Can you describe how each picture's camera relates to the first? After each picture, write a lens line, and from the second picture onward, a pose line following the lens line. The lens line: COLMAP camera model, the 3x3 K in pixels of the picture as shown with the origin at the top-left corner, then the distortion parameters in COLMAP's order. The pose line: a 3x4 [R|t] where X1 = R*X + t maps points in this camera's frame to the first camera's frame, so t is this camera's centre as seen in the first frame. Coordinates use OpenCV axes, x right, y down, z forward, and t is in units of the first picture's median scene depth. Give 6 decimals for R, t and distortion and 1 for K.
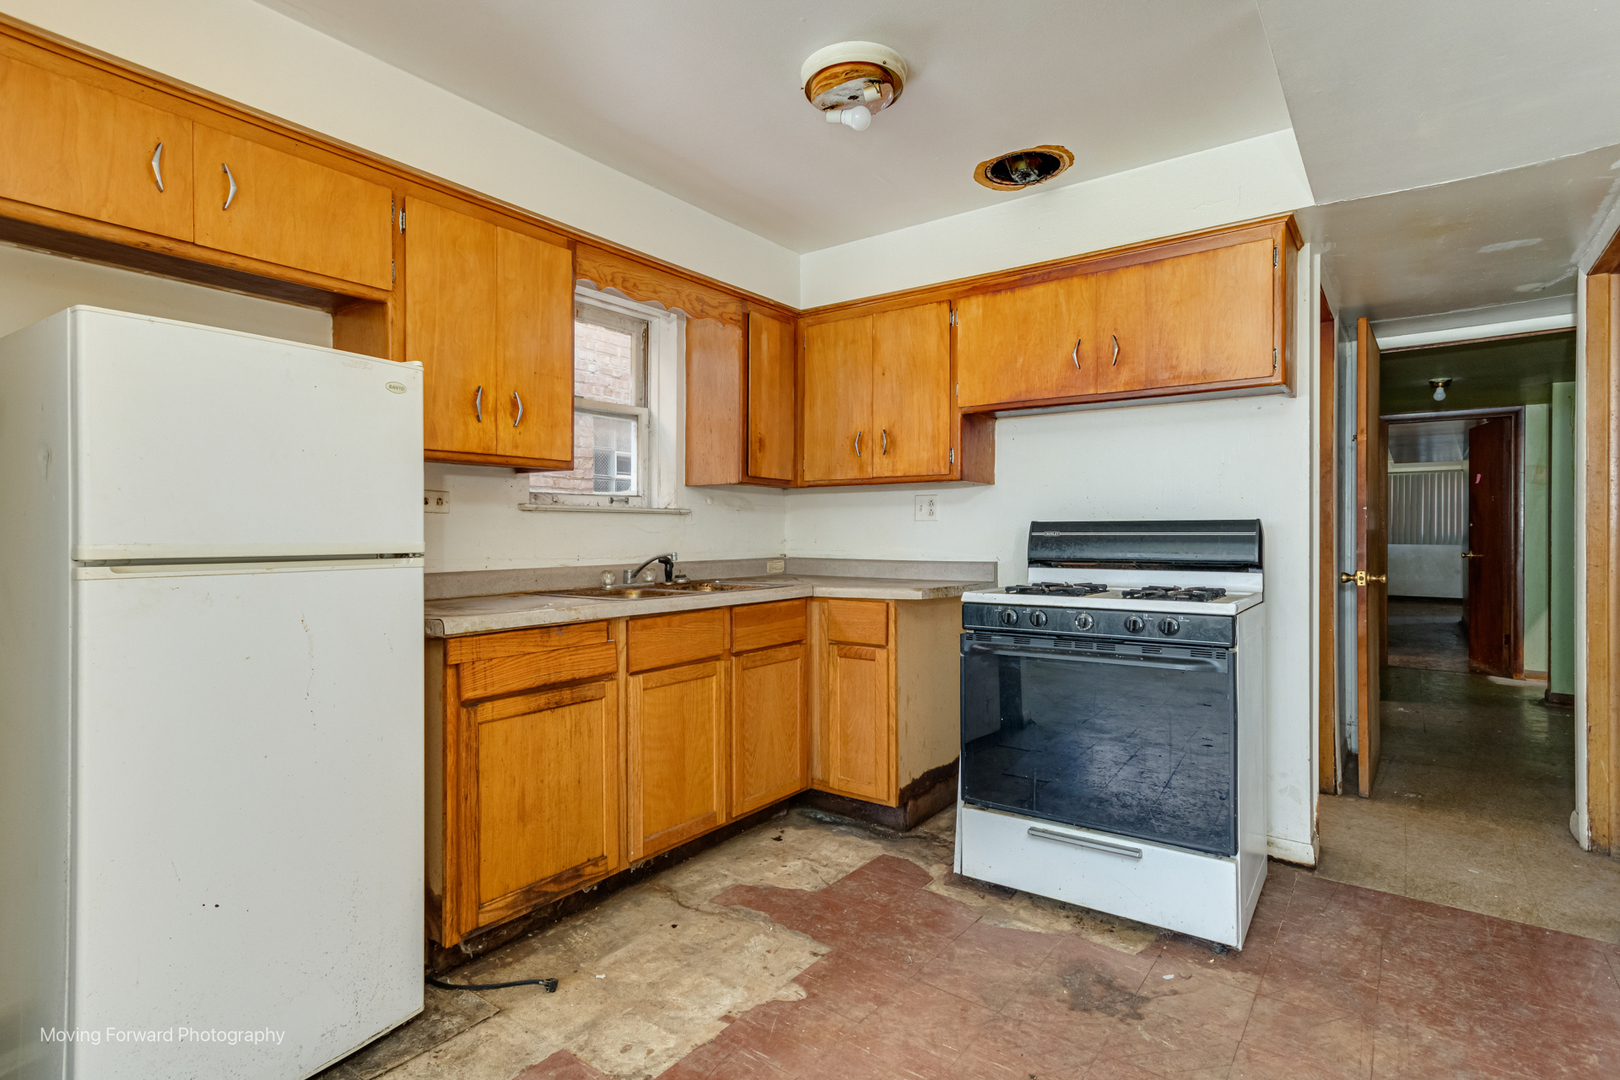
lens RADIAL K [[812.4, 0, 809.8], [0, 812.4, 530.0], [0, 0, 1]] dist [-0.001523, 0.000485]
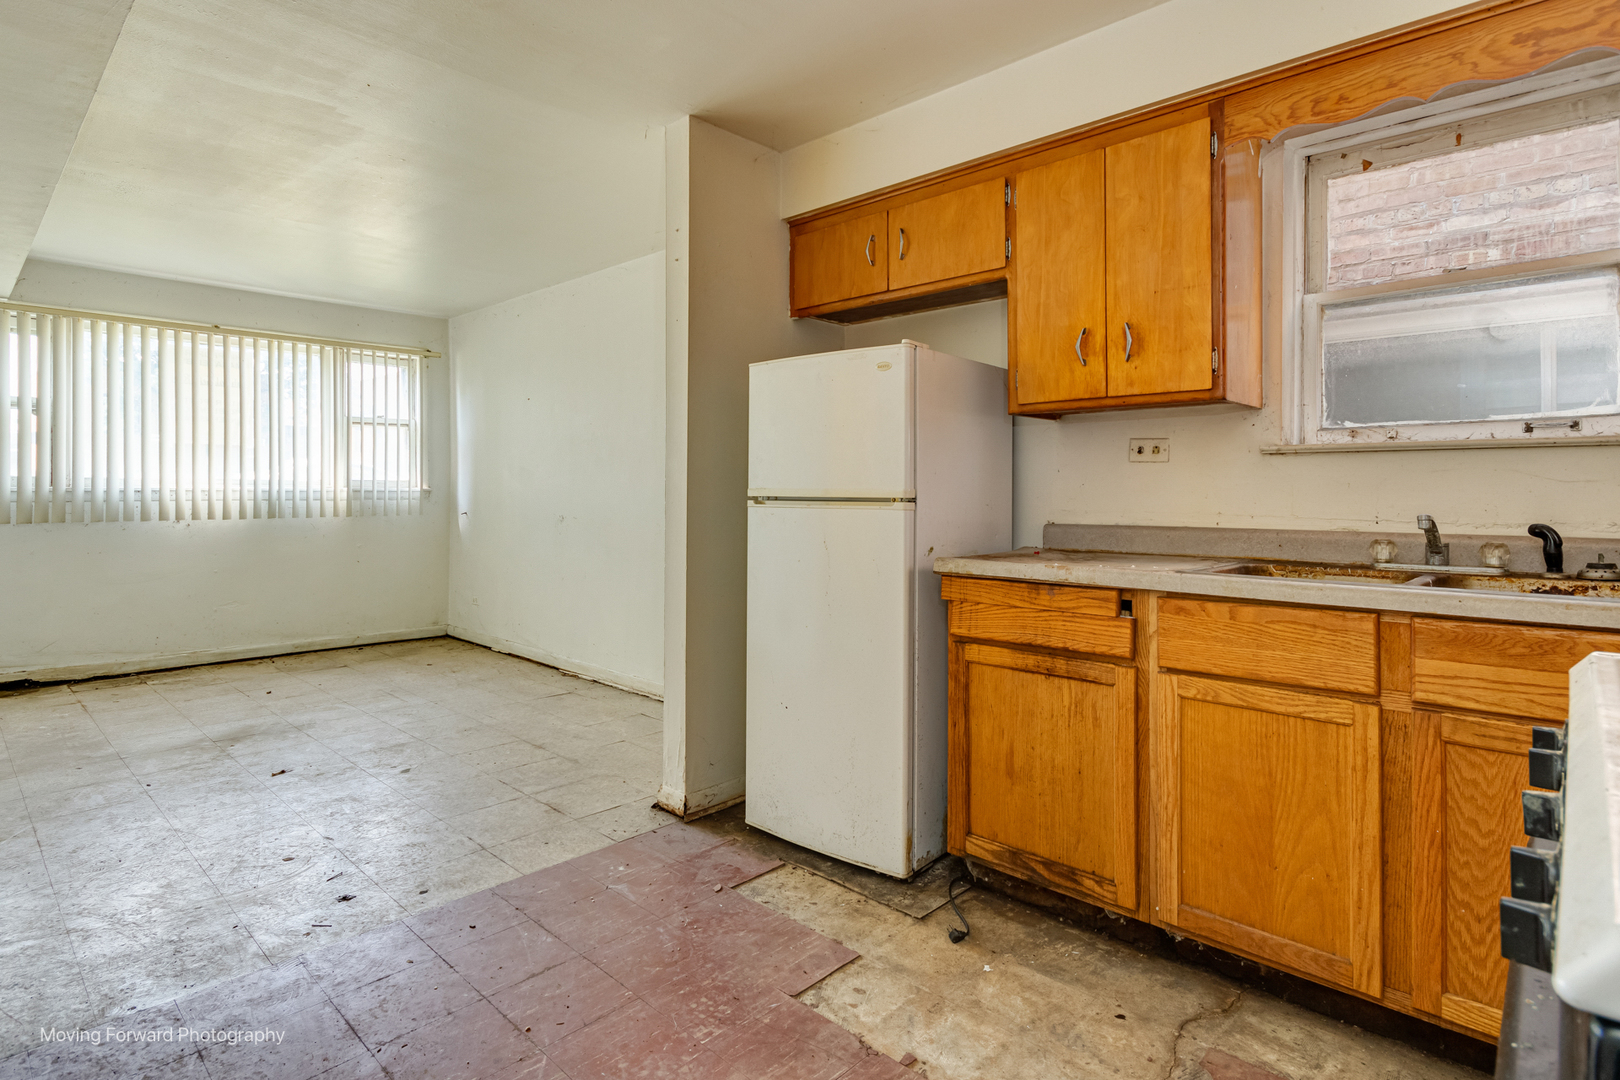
lens RADIAL K [[812.4, 0, 762.0], [0, 812.4, 487.9], [0, 0, 1]] dist [-0.001523, 0.000485]
pose [[-0.145886, -0.002690, -0.989298, 0.583070], [-0.000122, 0.999996, -0.002701, 0.012478], [0.989301, -0.000274, -0.145885, 0.757567]]
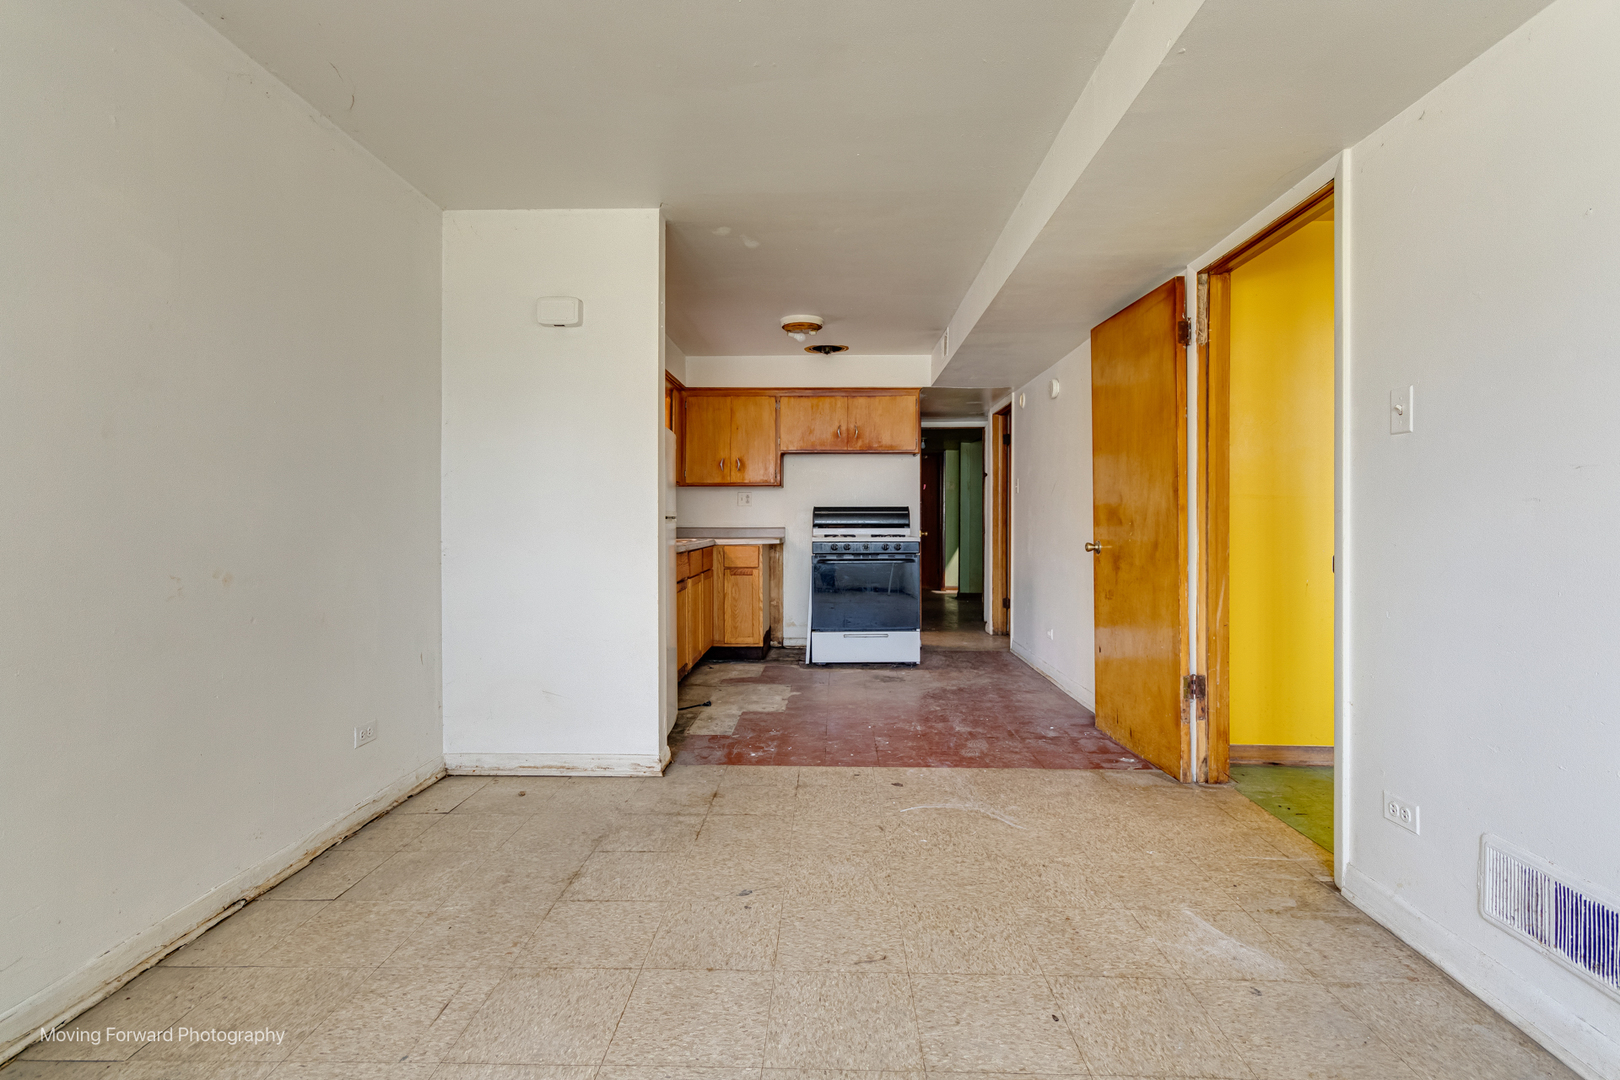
lens RADIAL K [[812.4, 0, 808.1], [0, 812.4, 533.0], [0, 0, 1]] dist [-0.001523, 0.000485]
pose [[0.809834, -0.009745, 0.586579, -1.551695], [-0.000093, 0.999860, 0.016739, 0.035531], [-0.586660, -0.013610, 0.809719, -1.114929]]
